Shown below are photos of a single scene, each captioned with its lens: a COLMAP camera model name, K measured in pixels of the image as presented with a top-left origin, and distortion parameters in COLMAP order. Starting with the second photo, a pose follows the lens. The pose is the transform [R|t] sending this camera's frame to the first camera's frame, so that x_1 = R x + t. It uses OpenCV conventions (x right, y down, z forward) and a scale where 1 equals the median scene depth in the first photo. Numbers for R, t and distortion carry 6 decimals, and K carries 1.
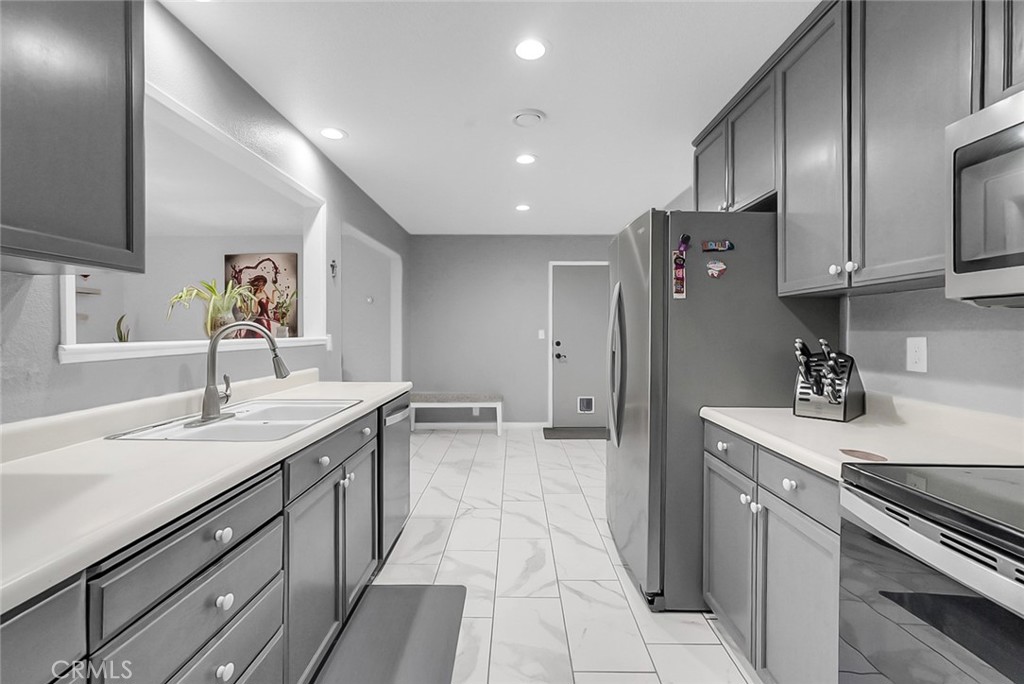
lens RADIAL K [[454.7, 0, 509.4], [0, 454.7, 338.2], [0, 0, 1]] dist [-0.001971, 0.000011]
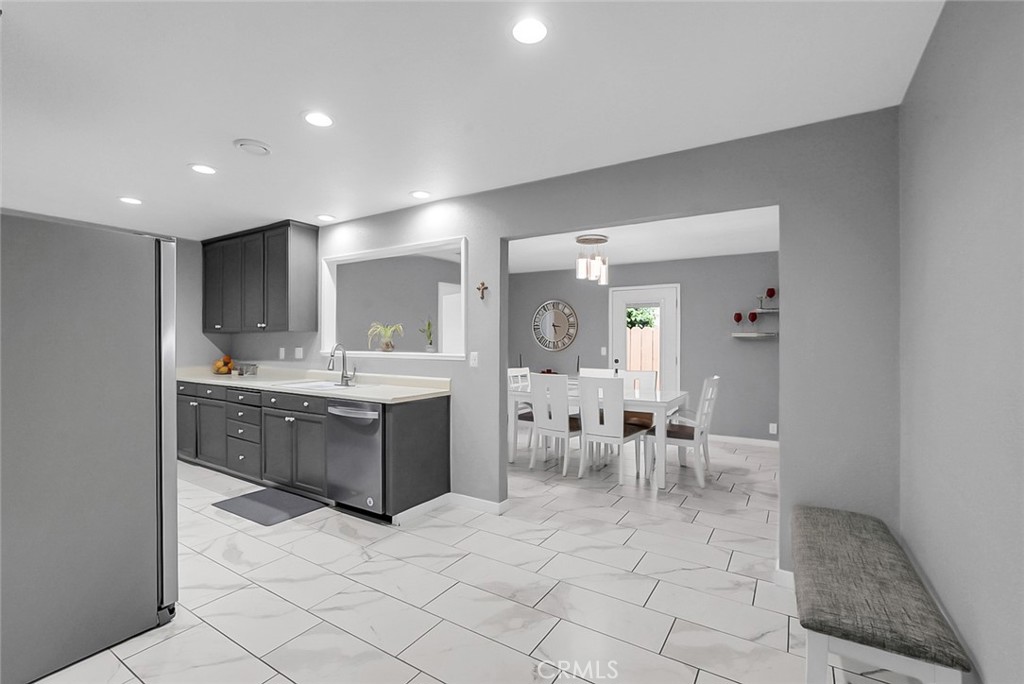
lens RADIAL K [[454.7, 0, 509.4], [0, 454.7, 338.2], [0, 0, 1]] dist [-0.001971, 0.000011]
pose [[-0.527991, -0.006656, -0.849224, 0.808069], [-0.009232, 0.999955, -0.002098, -0.064416], [0.849200, 0.006732, -0.528028, 2.669684]]
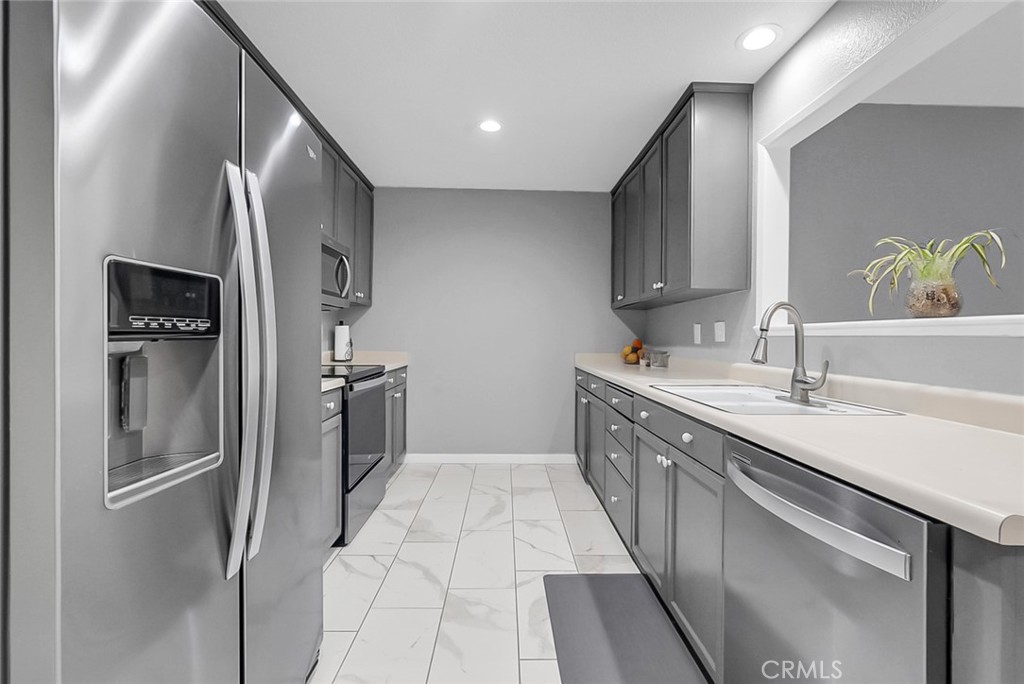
lens RADIAL K [[454.7, 0, 509.4], [0, 454.7, 338.2], [0, 0, 1]] dist [-0.001971, 0.000011]
pose [[-0.999391, -0.011941, -0.032780, 0.015089], [-0.012335, 0.999854, 0.011826, 0.029488], [0.032634, 0.012223, -0.999393, 1.776553]]
